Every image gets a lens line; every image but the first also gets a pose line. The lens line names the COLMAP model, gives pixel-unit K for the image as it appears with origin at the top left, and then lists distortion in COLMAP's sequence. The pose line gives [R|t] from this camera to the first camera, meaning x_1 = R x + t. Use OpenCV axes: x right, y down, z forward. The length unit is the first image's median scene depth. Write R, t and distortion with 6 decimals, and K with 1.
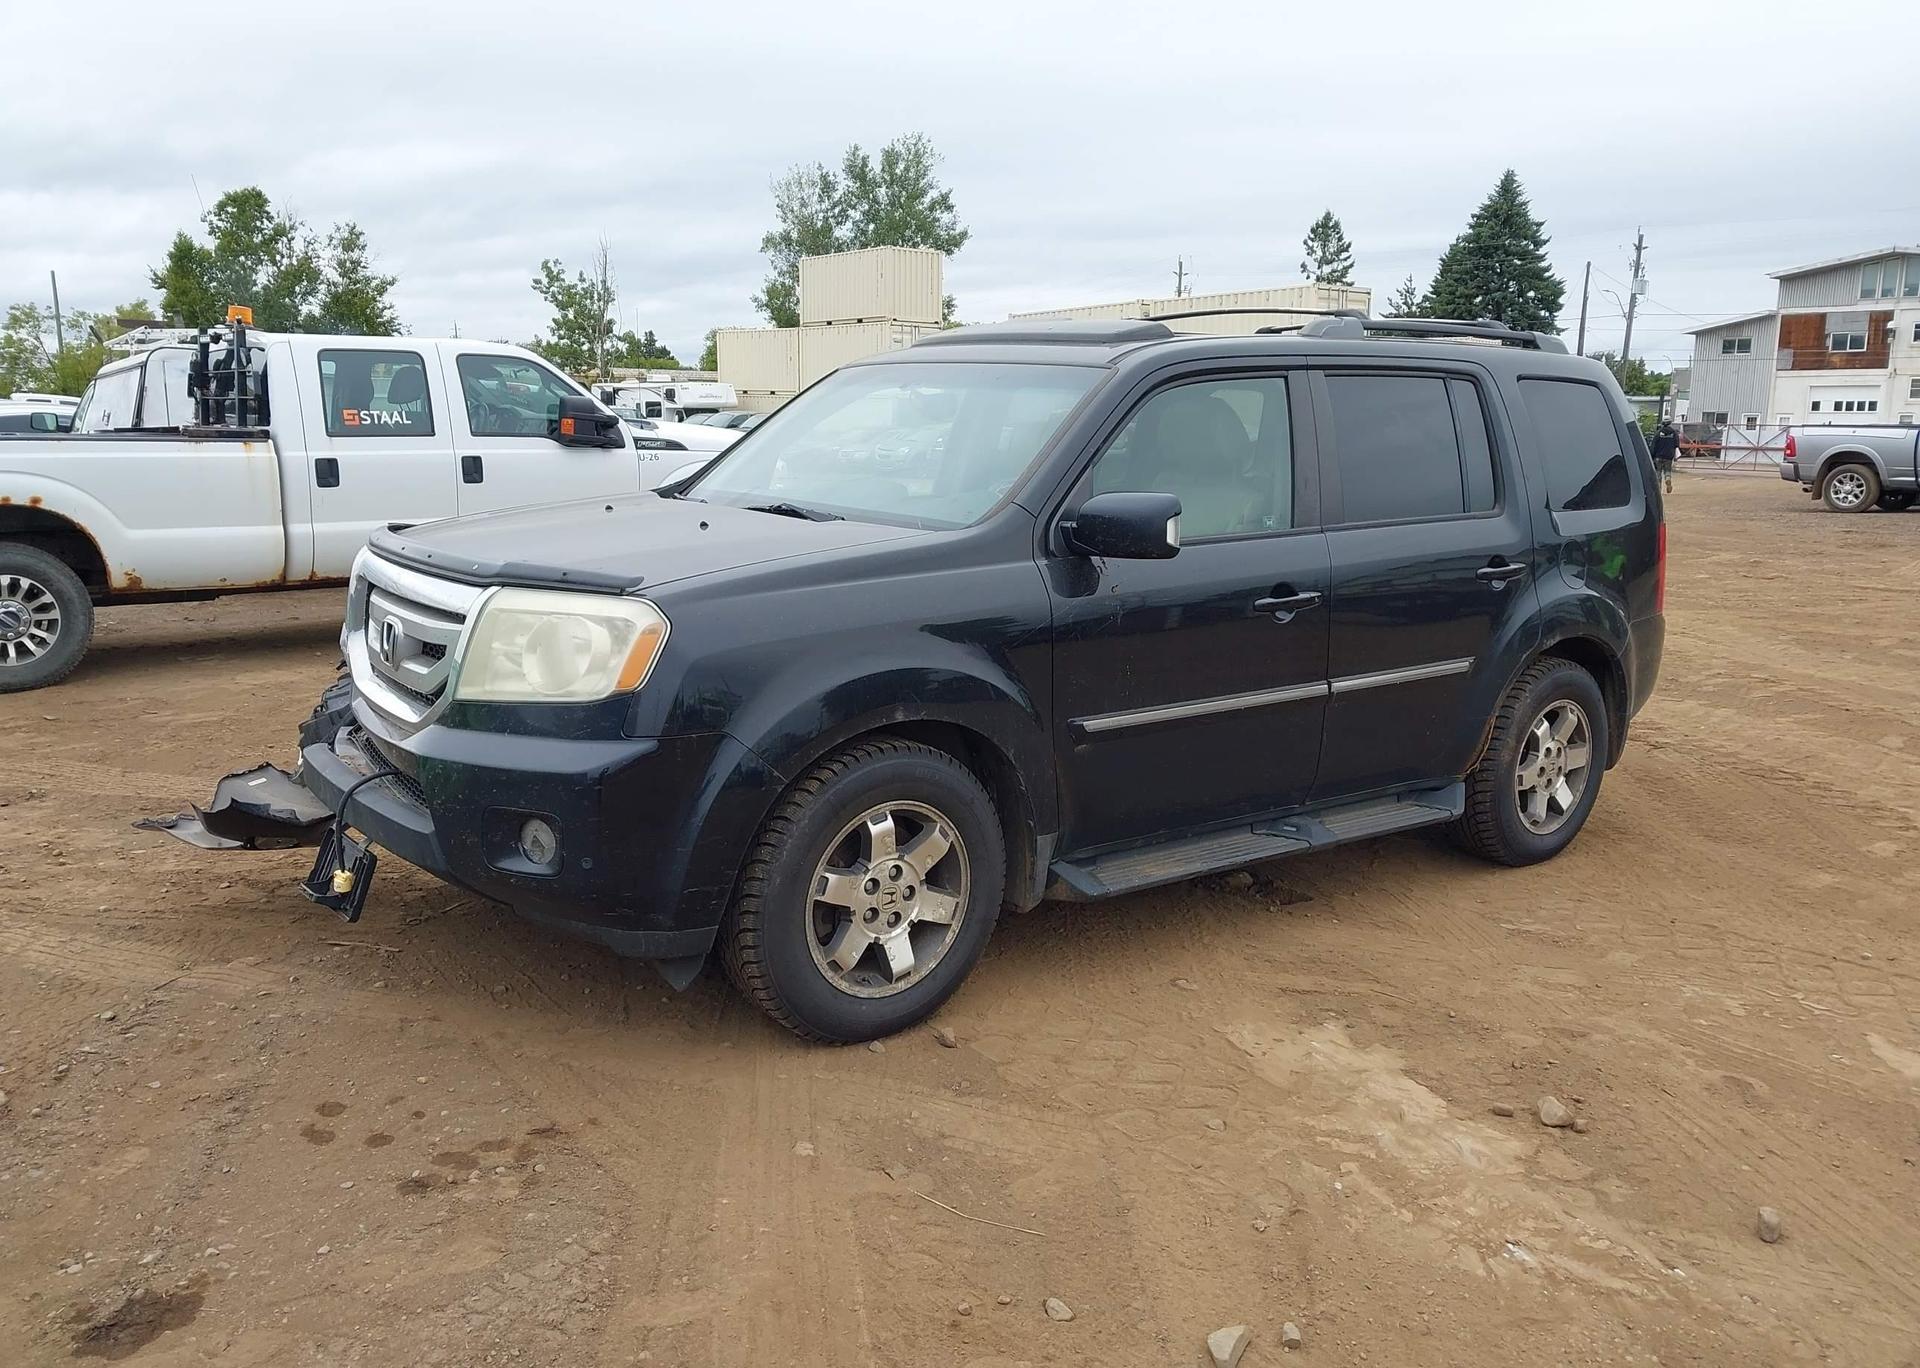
lens RADIAL K [[1500.3, 0, 960.0], [0, 1500.3, 684.0], [0, 0, 1]] dist [0.016671, -0.011724]
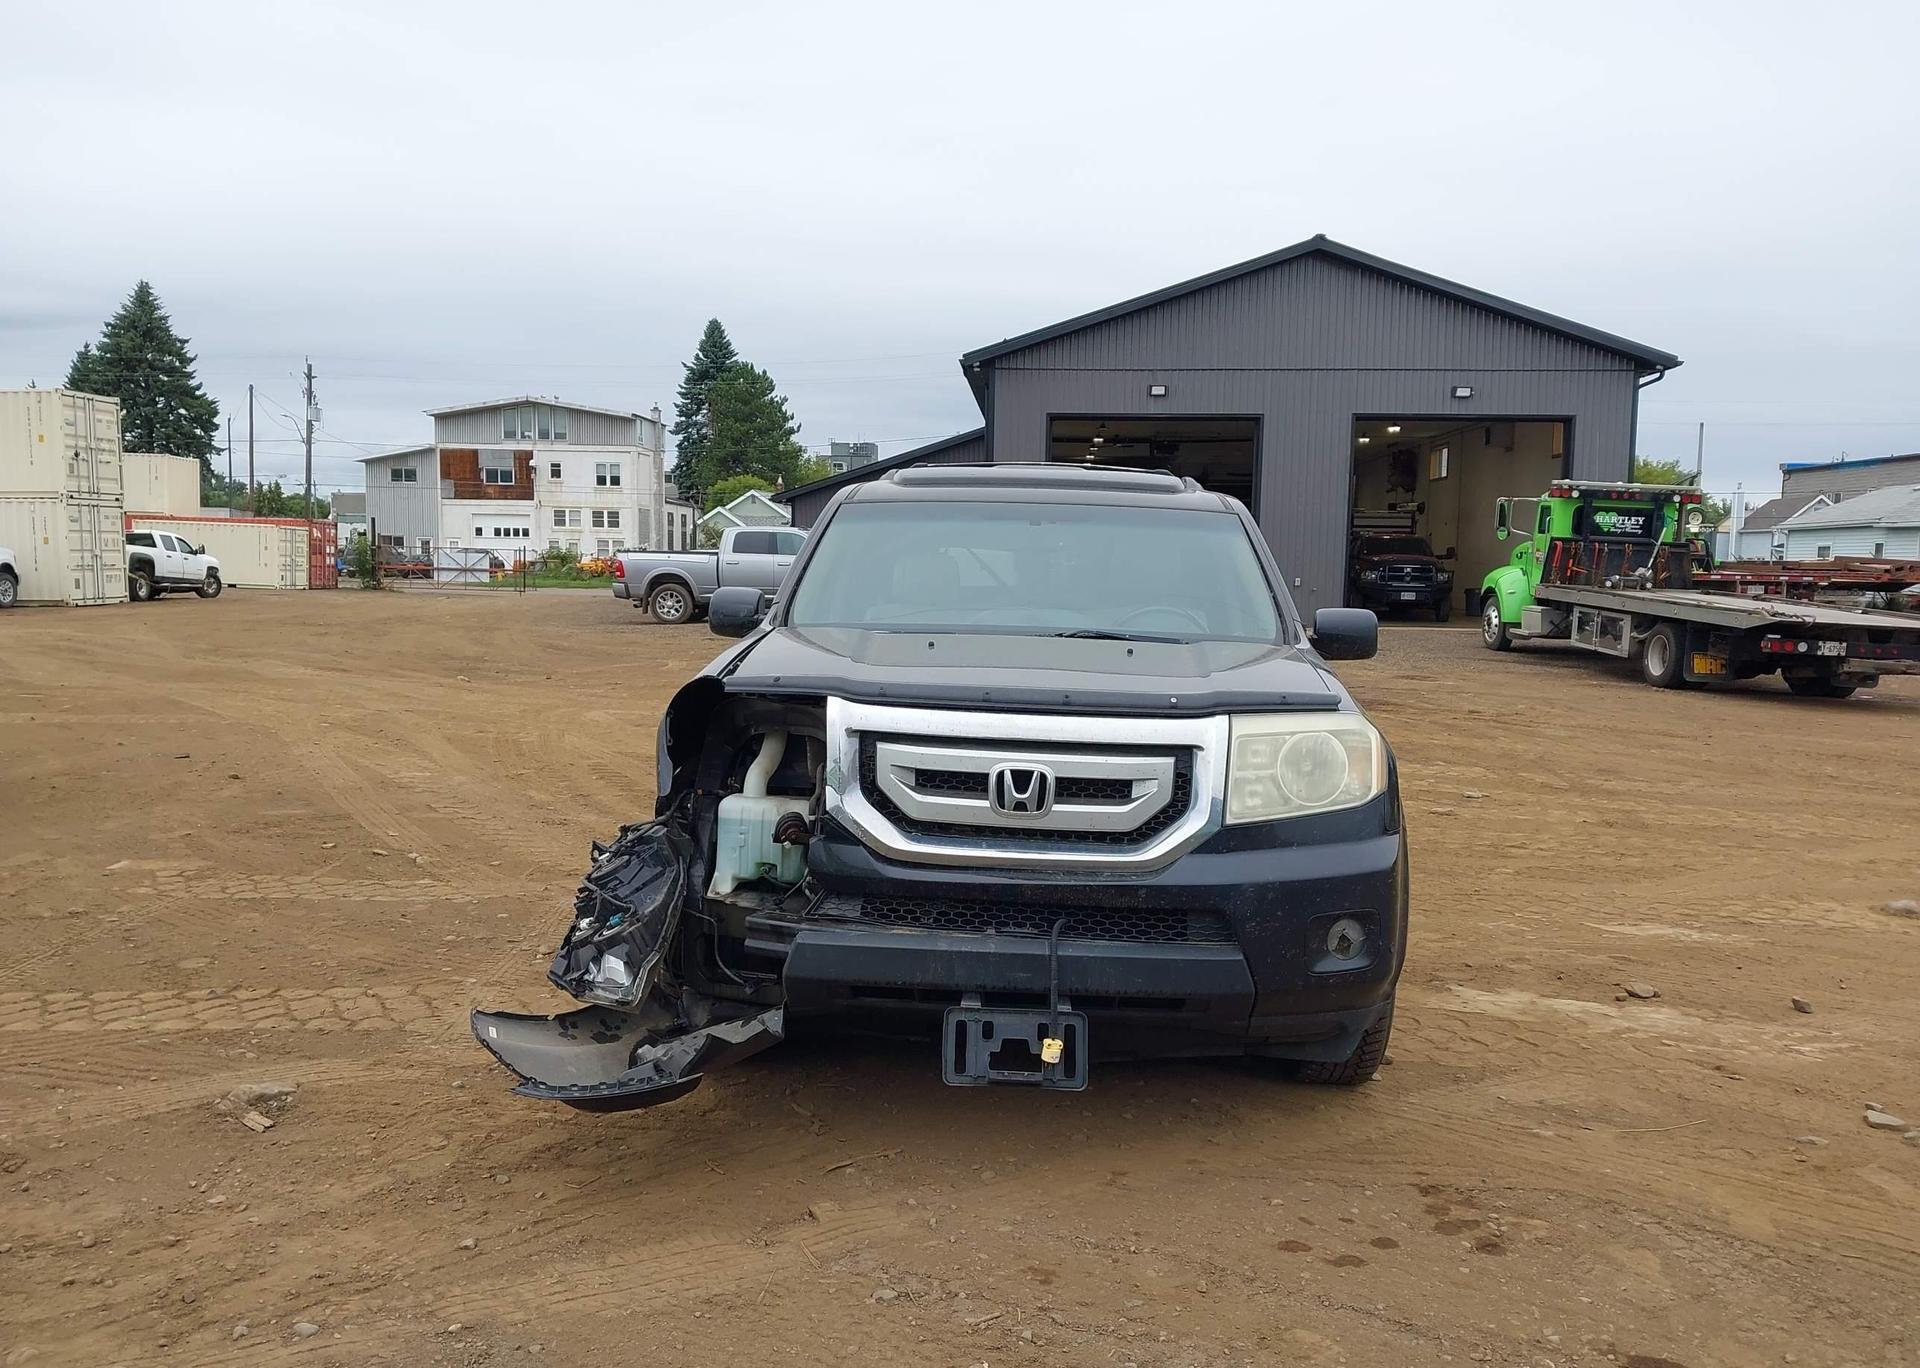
lens RADIAL K [[1493.1, 0, 960.0], [0, 1493.1, 684.0], [0, 0, 1]] dist [0.057625, -0.074444]
pose [[0.656244, -0.064830, 0.751759, -0.445279], [0.124182, 0.991996, -0.022856, -0.031224], [-0.744260, 0.108354, 0.659042, 0.162454]]
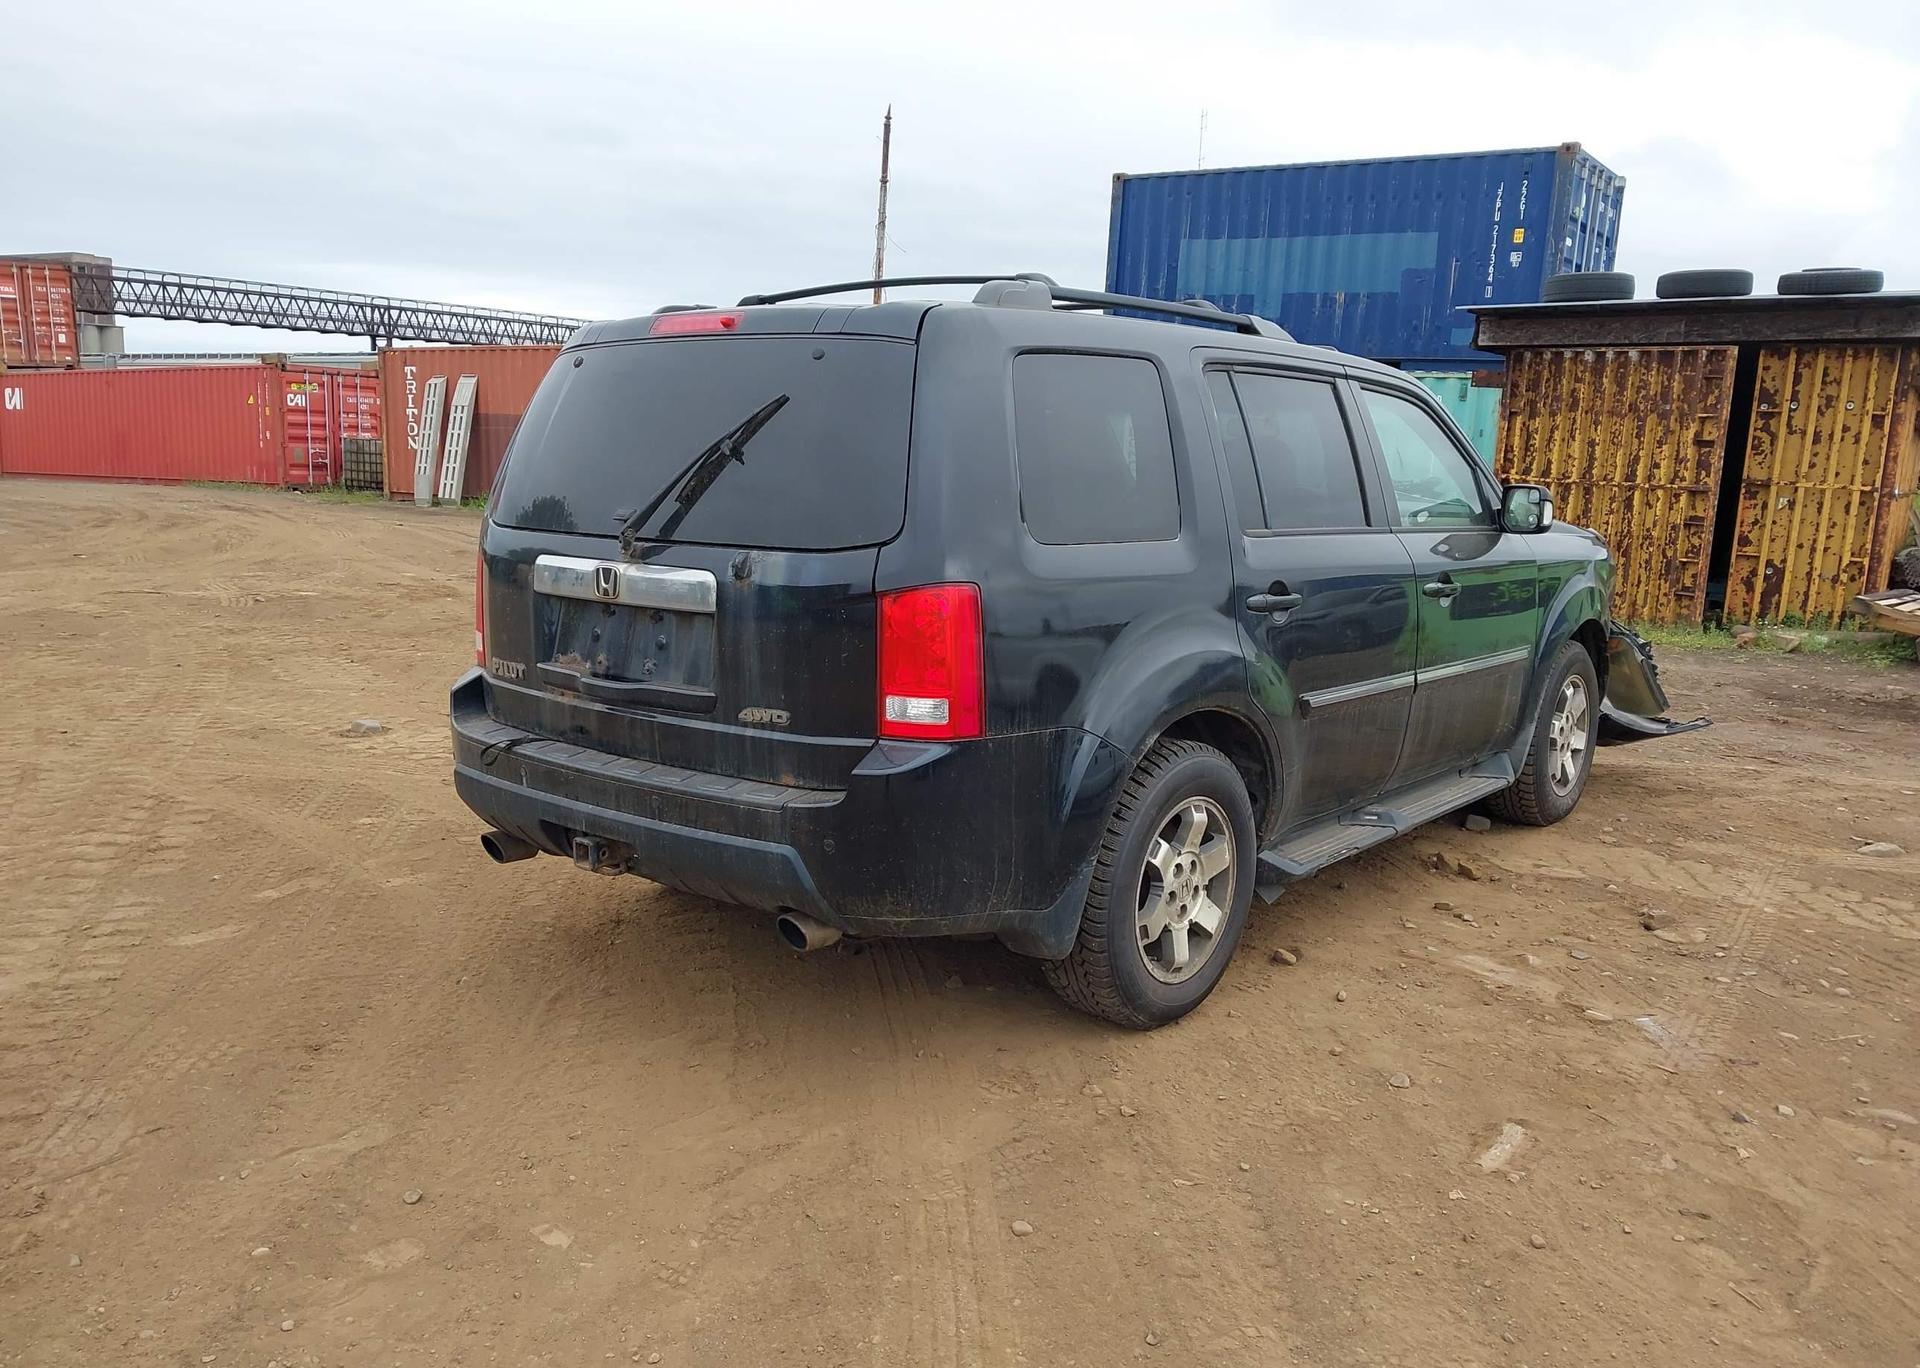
lens RADIAL K [[1500.3, 0, 960.0], [0, 1500.3, 684.0], [0, 0, 1]] dist [0.016671, -0.011724]
pose [[-0.977600, -0.009162, -0.210271, 0.243369], [-0.078298, 0.943179, 0.322928, -0.184895], [0.195364, 0.332158, -0.922770, 1.087599]]
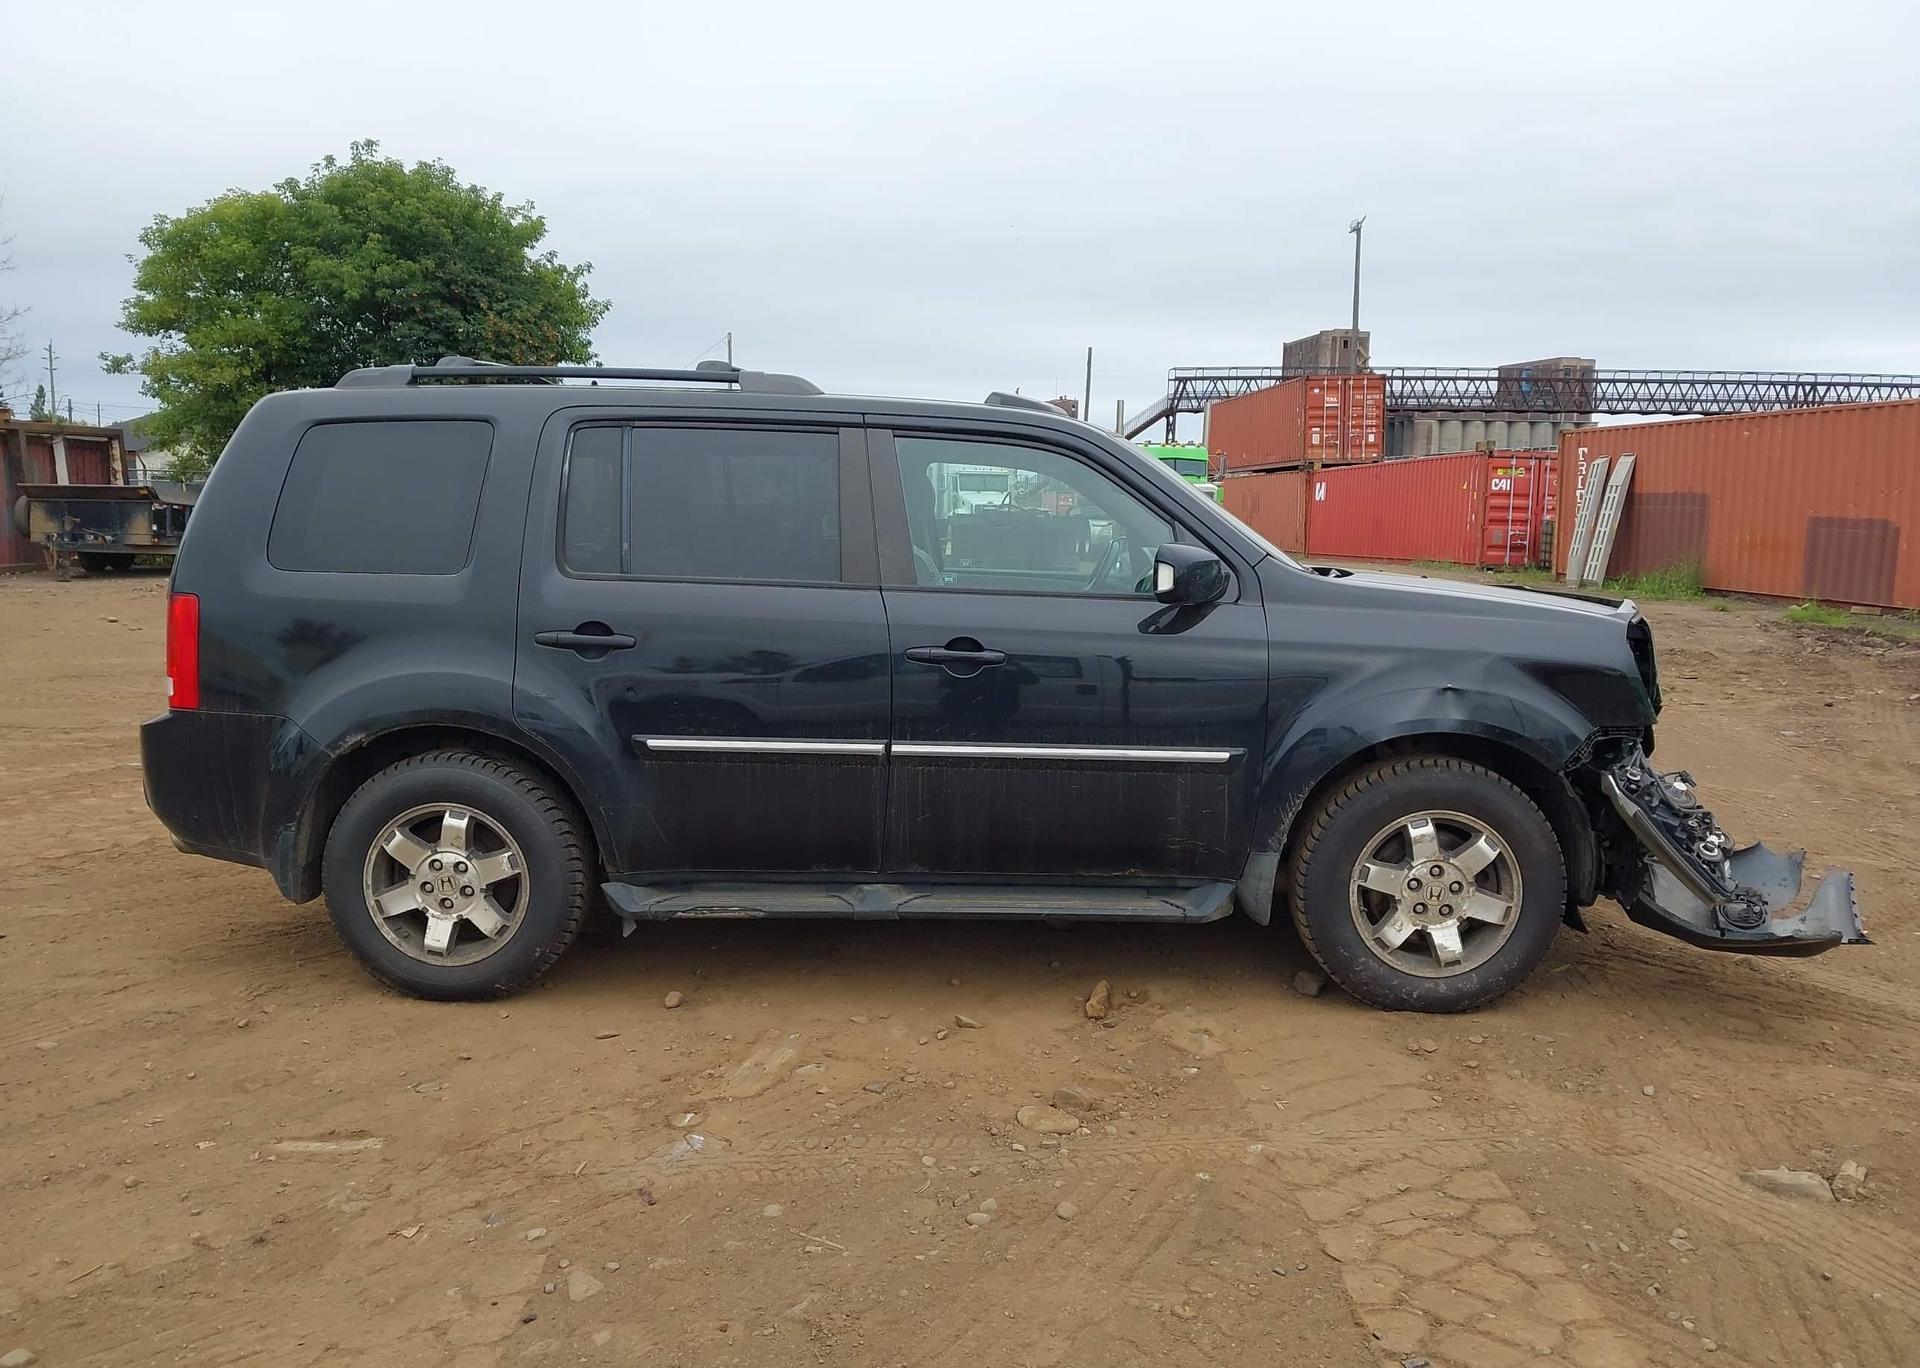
lens RADIAL K [[1493.1, 0, 960.0], [0, 1493.1, 684.0], [0, 0, 1]] dist [0.057625, -0.074444]
pose [[-0.768832, -0.100774, 0.631461, -0.317171], [0.090236, 0.960524, 0.263154, -0.170845], [-0.633052, 0.259302, -0.729388, 0.959206]]
